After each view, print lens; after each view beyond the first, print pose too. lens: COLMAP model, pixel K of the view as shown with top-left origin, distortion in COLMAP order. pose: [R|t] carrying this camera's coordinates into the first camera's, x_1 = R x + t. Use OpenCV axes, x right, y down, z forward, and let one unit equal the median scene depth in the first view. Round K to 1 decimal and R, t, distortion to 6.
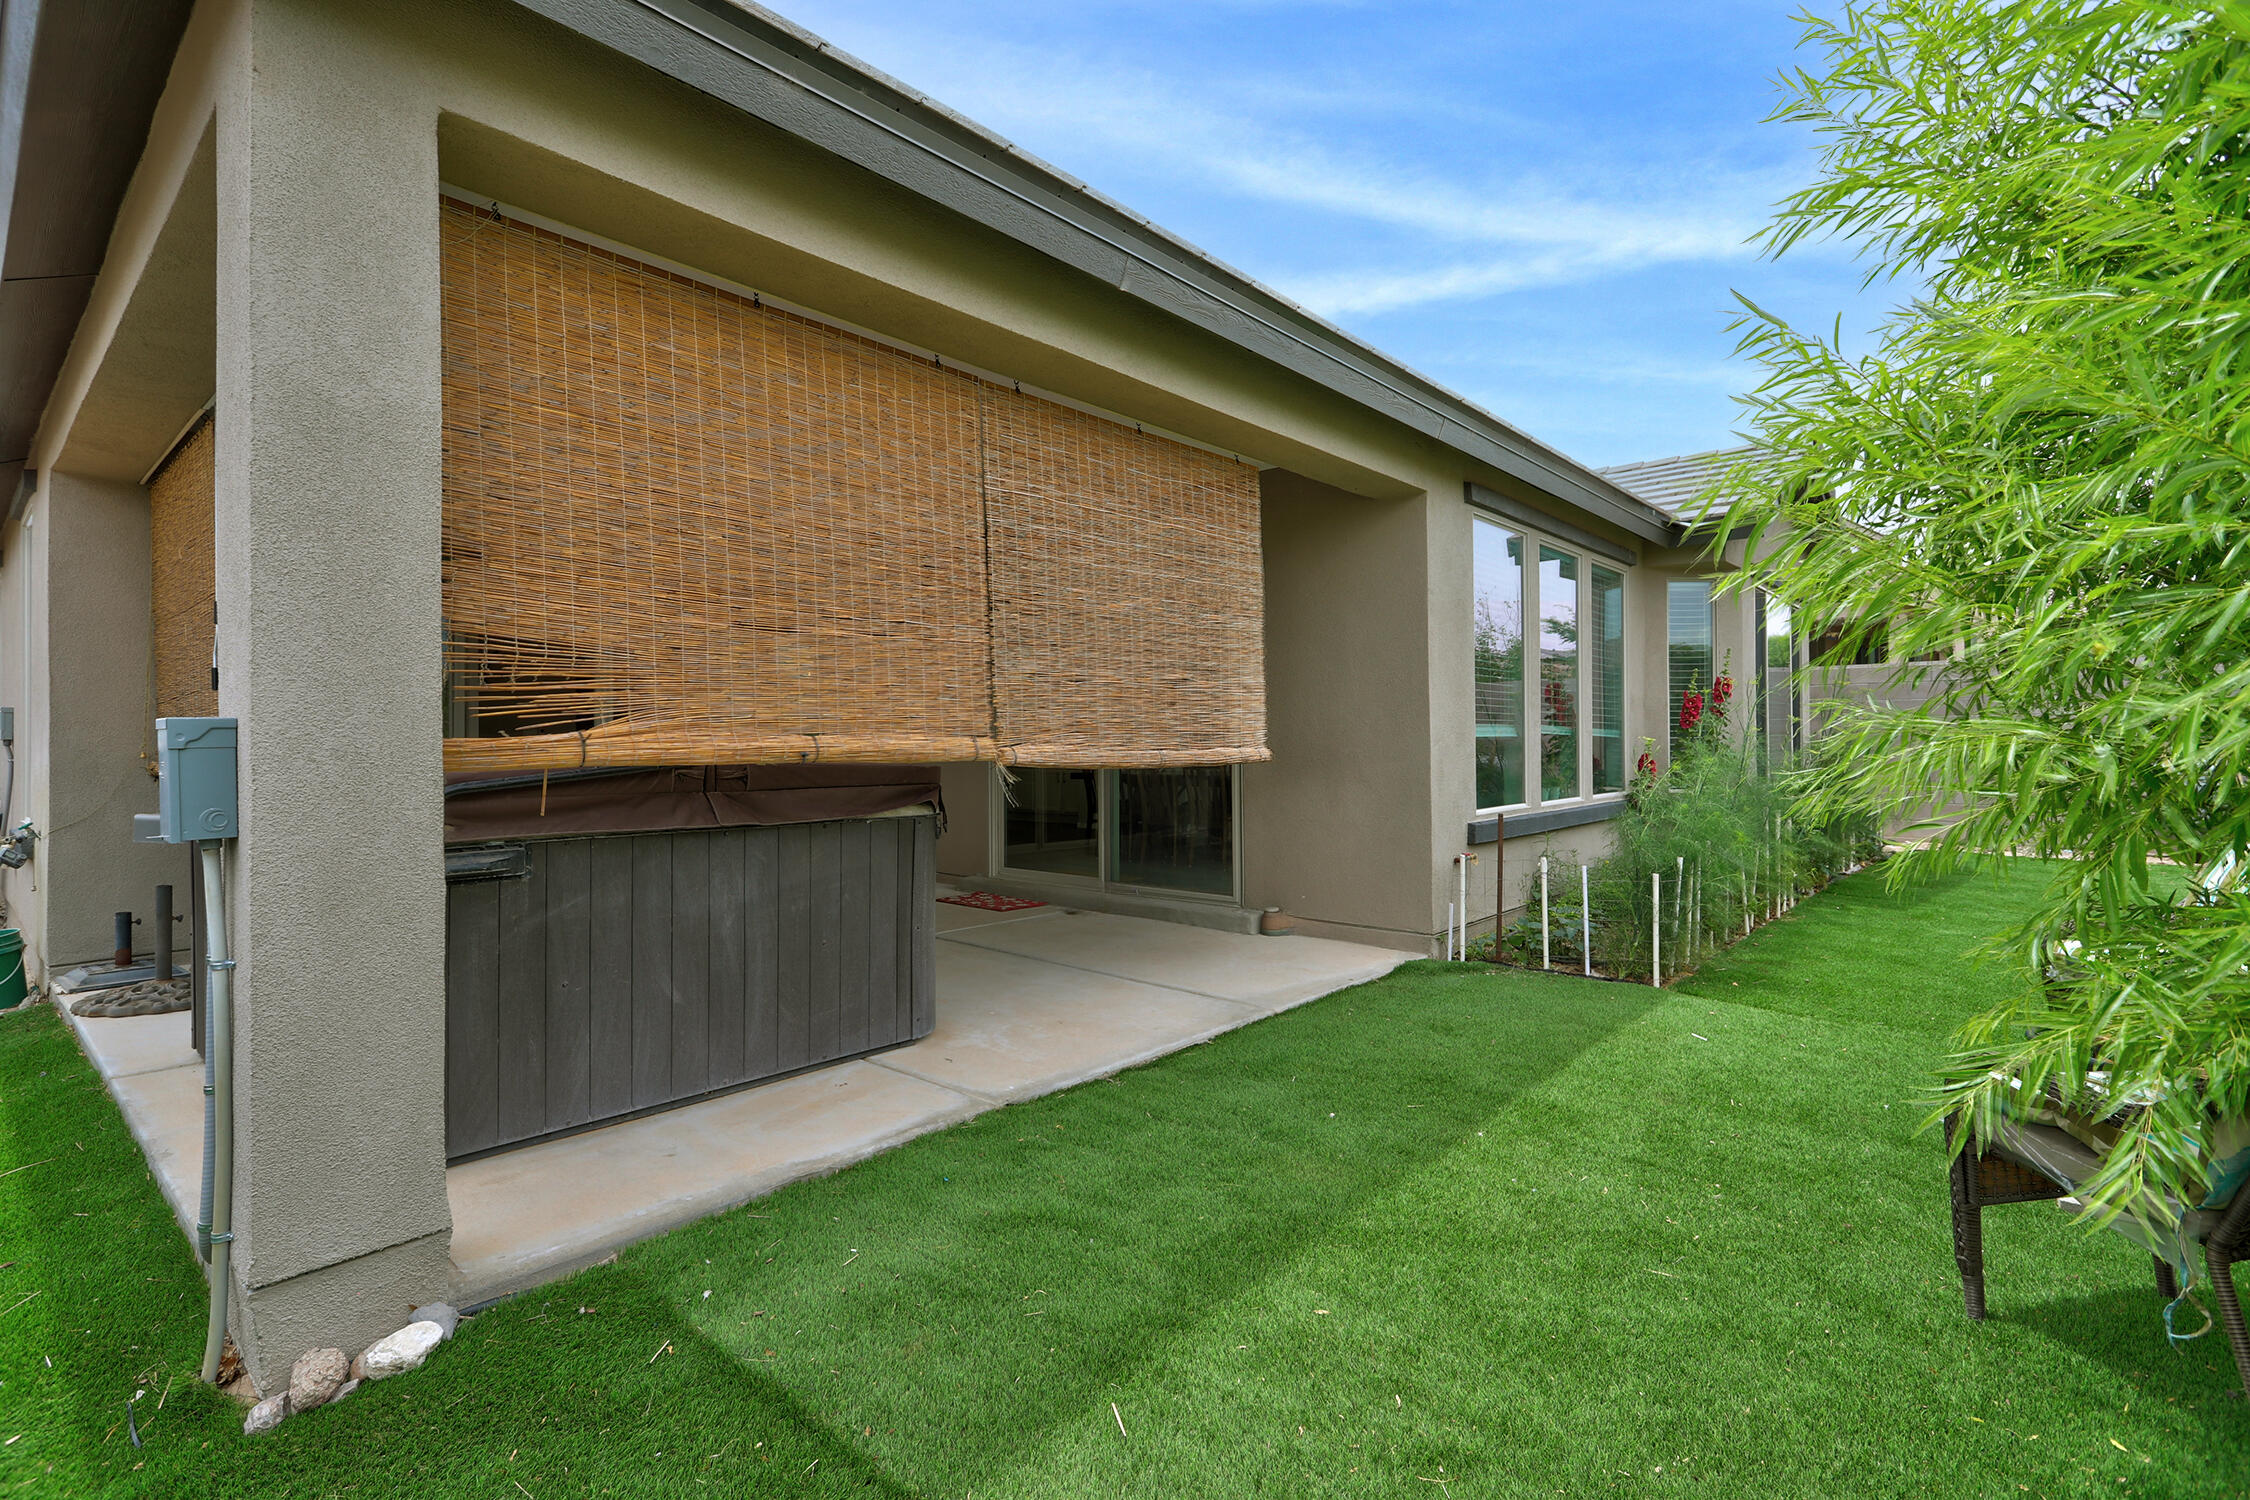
lens RADIAL K [[1054.1, 0, 1144.3], [0, 1054.1, 722.9], [0, 0, 1]] dist [0.005001, 0.001097]
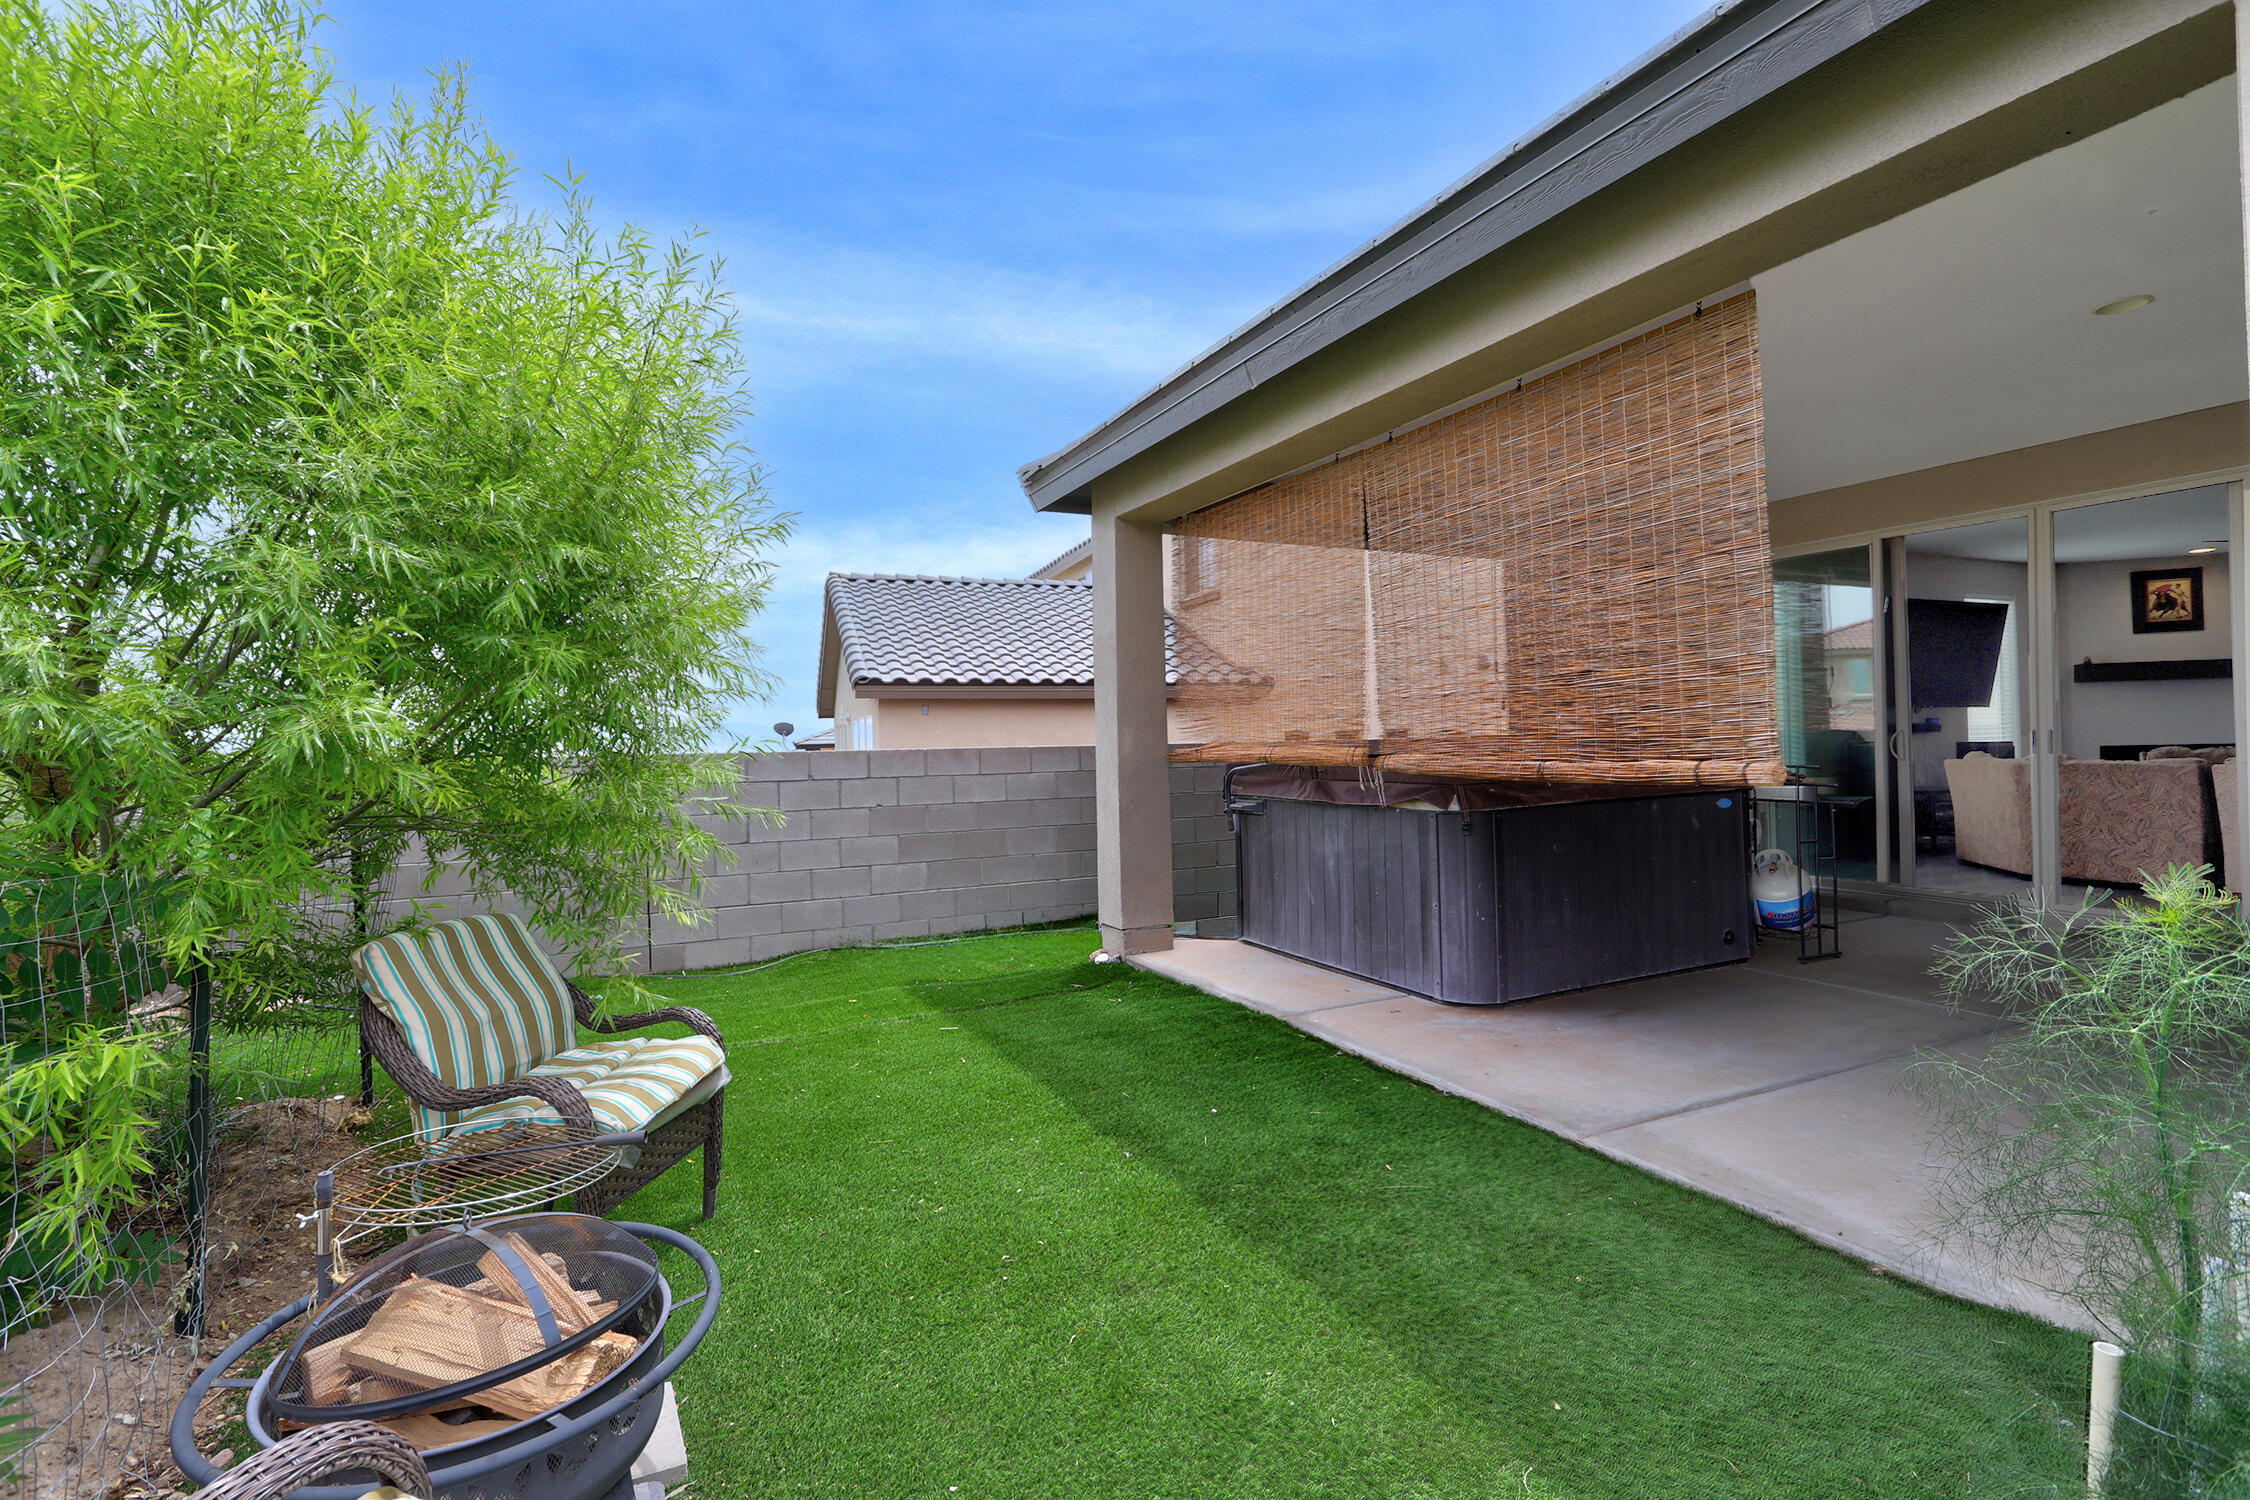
lens RADIAL K [[1054.1, 0, 1144.3], [0, 1054.1, 722.9], [0, 0, 1]] dist [0.005001, 0.001097]
pose [[-0.367162, -0.009909, -0.930104, 0.914158], [0.027301, 0.999398, -0.021424, 0.004420], [0.929756, -0.033259, -0.366670, 1.026522]]
